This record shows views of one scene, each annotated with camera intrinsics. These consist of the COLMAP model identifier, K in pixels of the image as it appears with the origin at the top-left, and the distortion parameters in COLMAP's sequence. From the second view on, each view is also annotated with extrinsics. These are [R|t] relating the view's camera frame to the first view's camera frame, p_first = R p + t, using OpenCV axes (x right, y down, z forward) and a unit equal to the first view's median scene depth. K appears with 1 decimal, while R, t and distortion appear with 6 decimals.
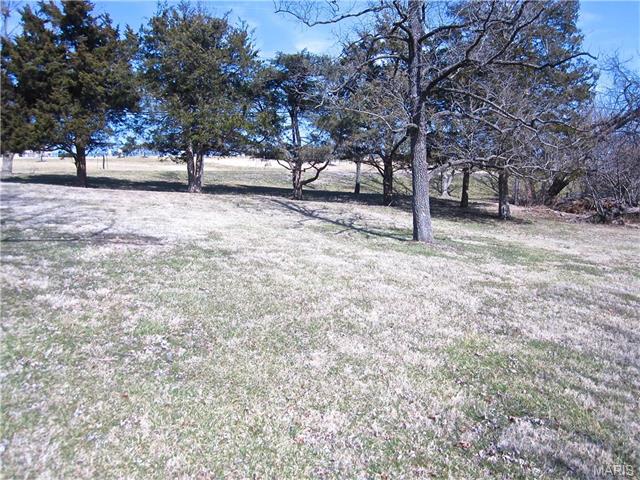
lens RADIAL K [[529.5, 0, 320.0], [0, 529.5, 240.0], [0, 0, 1]] dist [-0.055829, 0.009852]
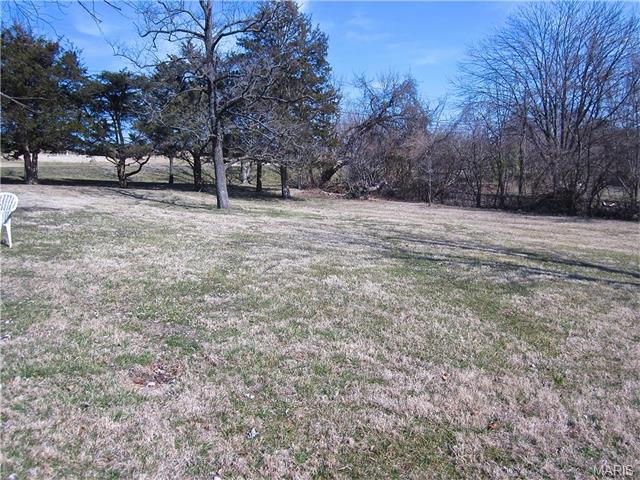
lens RADIAL K [[529.5, 0, 320.0], [0, 529.5, 240.0], [0, 0, 1]] dist [-0.055829, 0.009852]
pose [[0.936869, -0.058798, 0.344701, -0.045853], [0.053912, 0.998263, 0.023751, 0.040123], [-0.345499, -0.003668, 0.938412, -0.316563]]
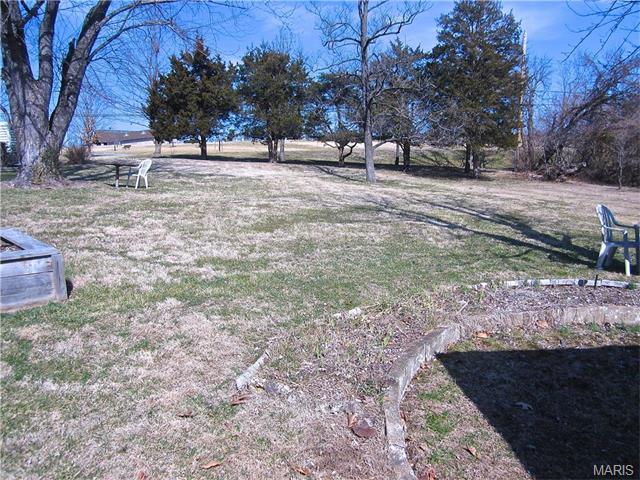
lens RADIAL K [[529.5, 0, 320.0], [0, 529.5, 240.0], [0, 0, 1]] dist [-0.055829, 0.009852]
pose [[0.977804, 0.013891, -0.209059, 0.233865], [-0.006940, 0.999400, 0.033944, 0.083487], [0.209405, -0.031740, 0.977314, -0.514778]]
